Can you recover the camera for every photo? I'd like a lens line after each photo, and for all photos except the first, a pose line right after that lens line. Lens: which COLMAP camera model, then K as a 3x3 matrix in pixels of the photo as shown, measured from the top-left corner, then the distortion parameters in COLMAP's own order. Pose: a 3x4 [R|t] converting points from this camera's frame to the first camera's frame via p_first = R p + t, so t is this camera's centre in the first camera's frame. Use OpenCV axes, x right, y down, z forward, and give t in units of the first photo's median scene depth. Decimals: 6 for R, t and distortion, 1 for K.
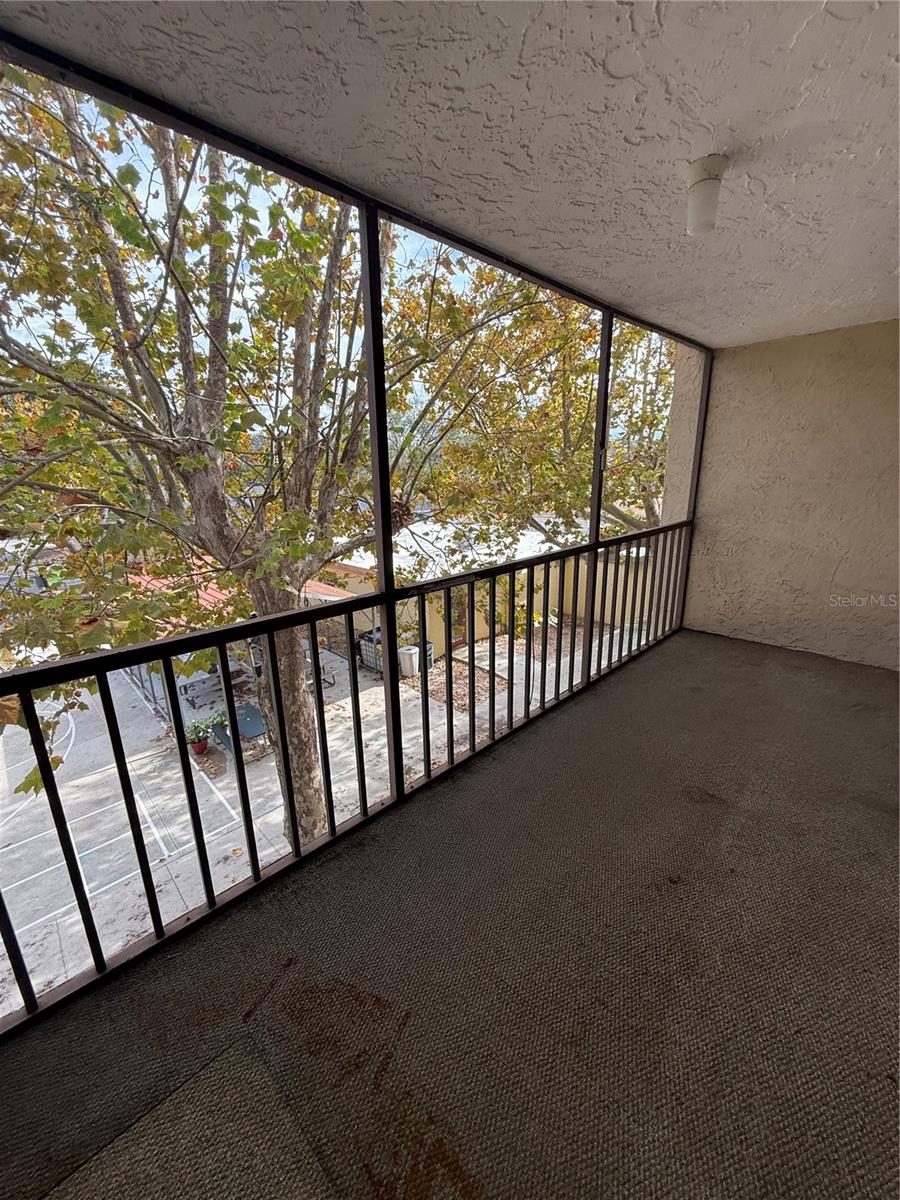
lens RADIAL K [[479.5, 0, 448.5], [0, 479.5, 599.6], [0, 0, 1]] dist [0.003191, -0.000051]
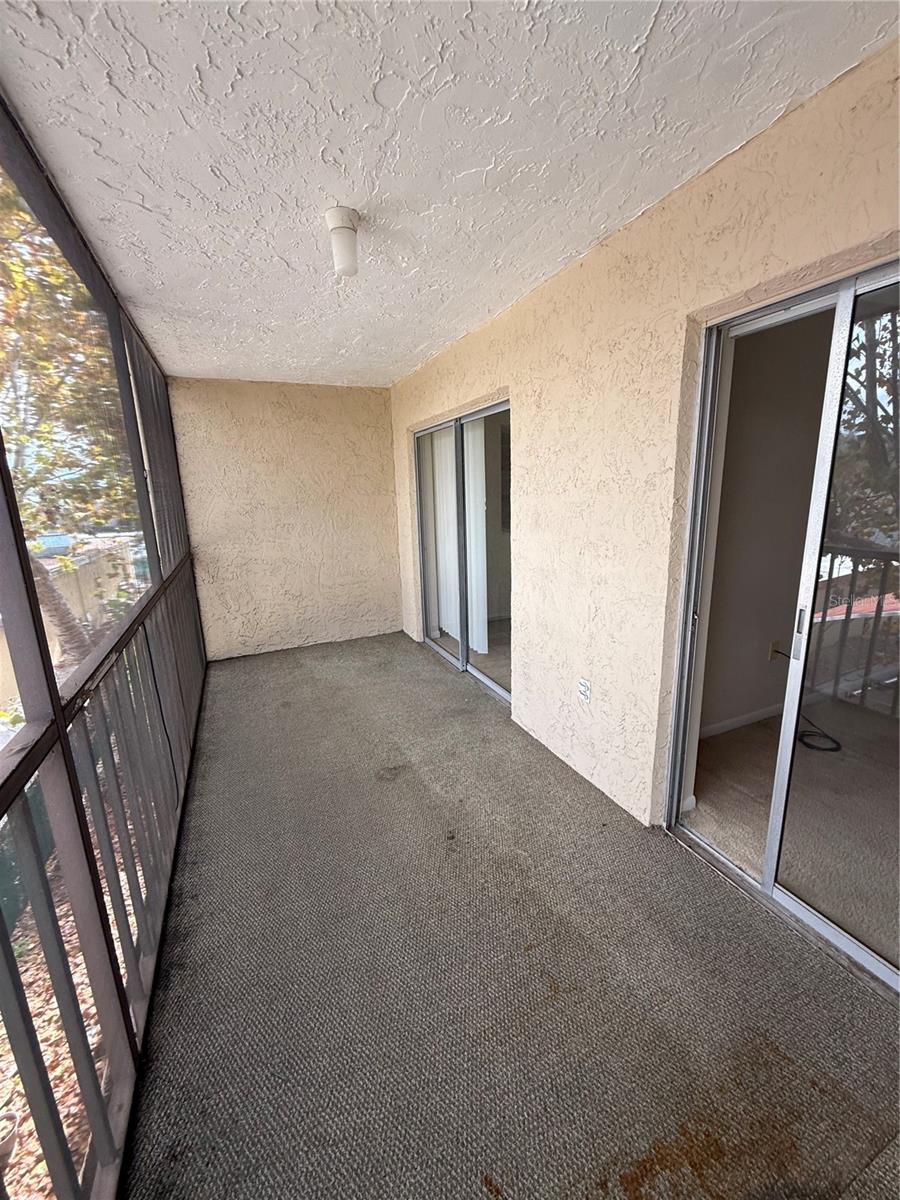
lens RADIAL K [[479.5, 0, 448.5], [0, 479.5, 598.9], [0, 0, 1]] dist [0.003191, -0.000051]
pose [[0.356247, -0.200269, 0.912678, -0.230970], [0.267352, 0.957772, 0.105808, -0.042002], [-0.895327, 0.206313, 0.394745, 0.212548]]
